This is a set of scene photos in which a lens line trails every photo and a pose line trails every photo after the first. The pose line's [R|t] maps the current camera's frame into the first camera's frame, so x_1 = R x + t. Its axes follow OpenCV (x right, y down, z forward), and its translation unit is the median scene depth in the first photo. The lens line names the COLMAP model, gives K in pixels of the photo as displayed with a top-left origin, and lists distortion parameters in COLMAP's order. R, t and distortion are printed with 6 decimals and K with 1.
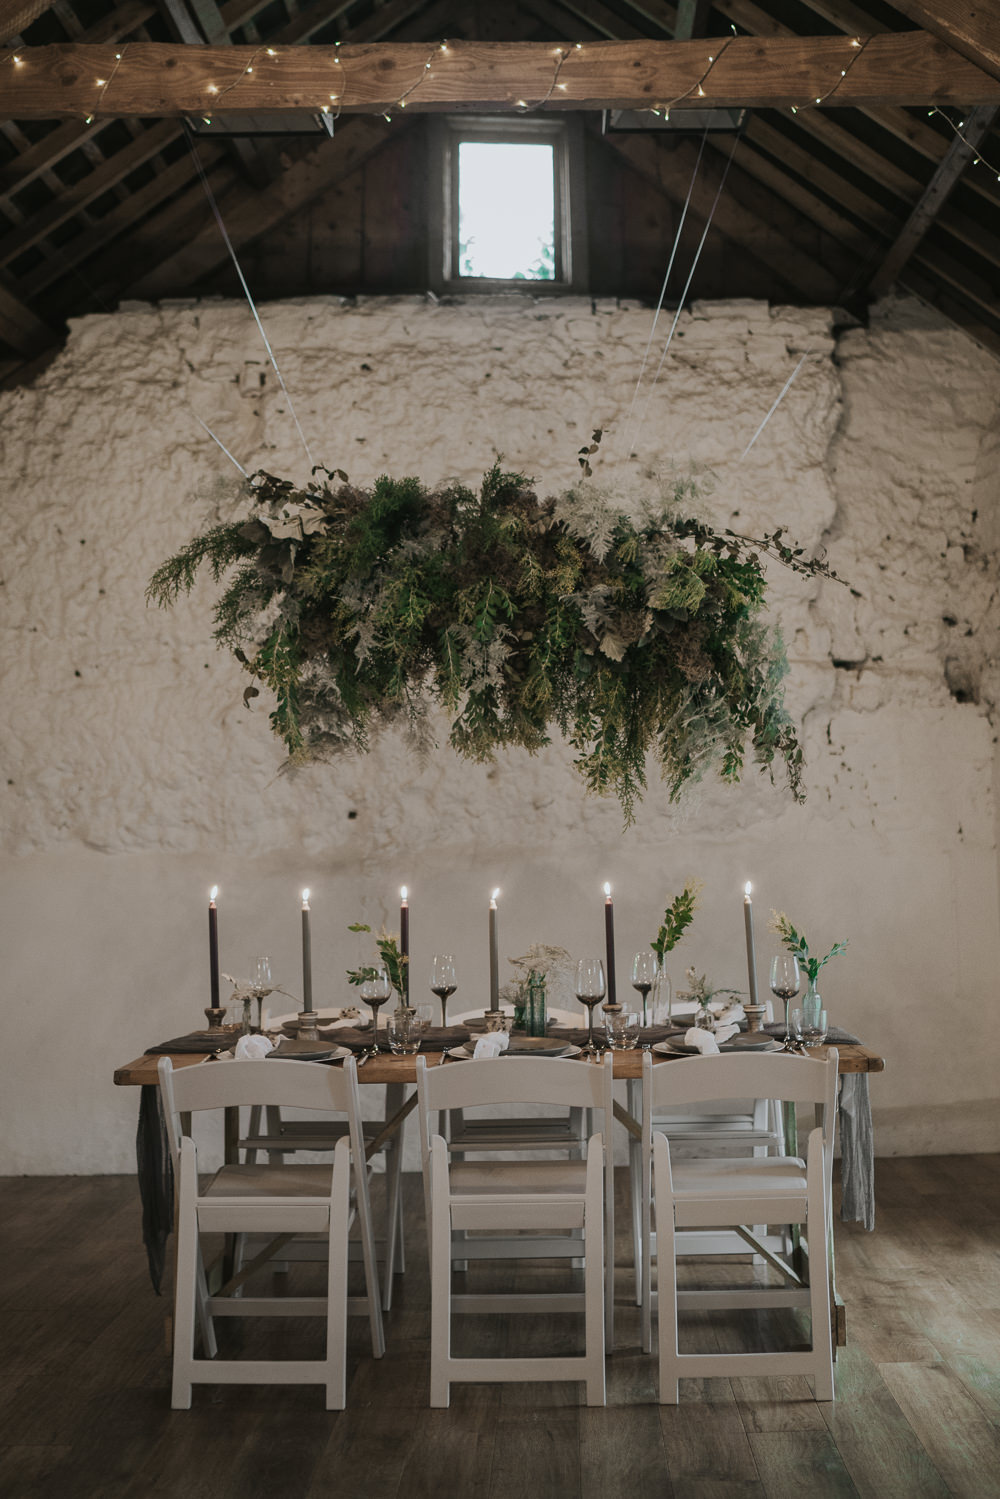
lens RADIAL K [[1629.9, 0, 580.8], [0, 1629.9, 719.6], [0, 0, 1]] dist [-0.069933, 0.013351]
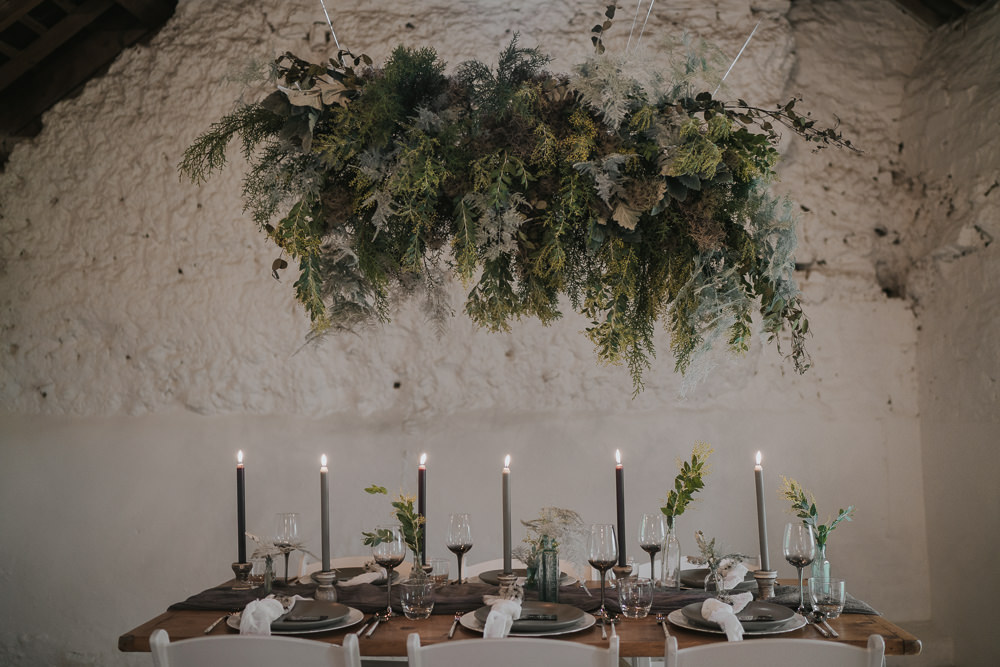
lens RADIAL K [[997.4, 0, 505.3], [0, 997.4, 336.5], [0, 0, 1]] dist [-0.104972, 0.144362]
pose [[0.997974, 0.004770, -0.063439, -0.010257], [-0.004639, 0.999987, 0.002207, 0.019367], [0.063449, -0.001909, 0.997983, 0.249102]]
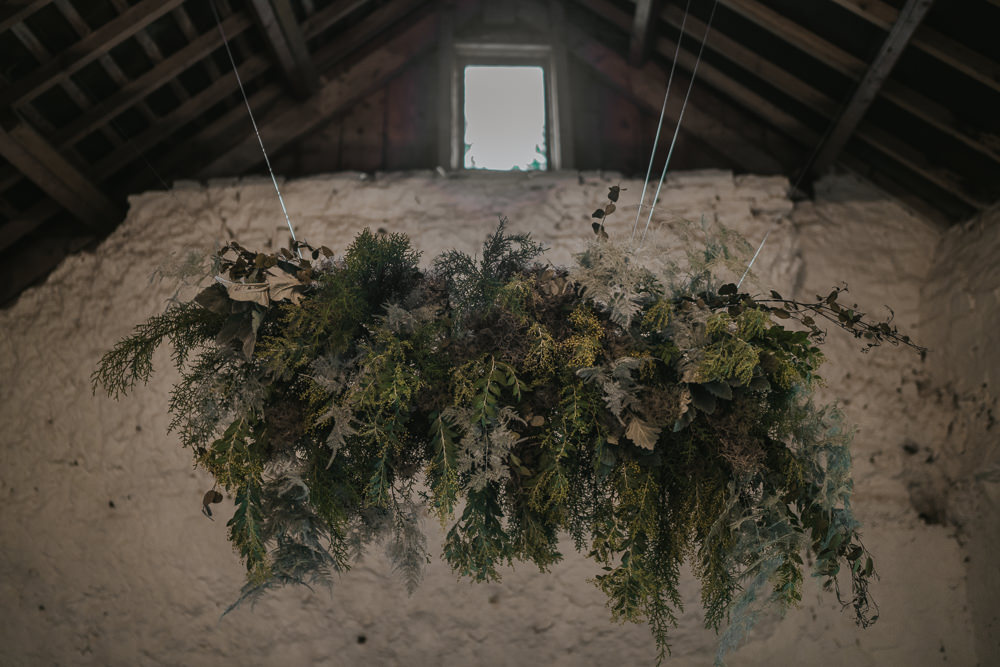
lens RADIAL K [[1034.8, 0, 508.7], [0, 1034.8, 313.5], [0, 0, 1]] dist [-0.103180, 0.152889]
pose [[0.999126, -0.018685, -0.037398, -0.017700], [0.009176, 0.970762, -0.239867, 0.013773], [0.040786, 0.239314, 0.970085, 0.315738]]
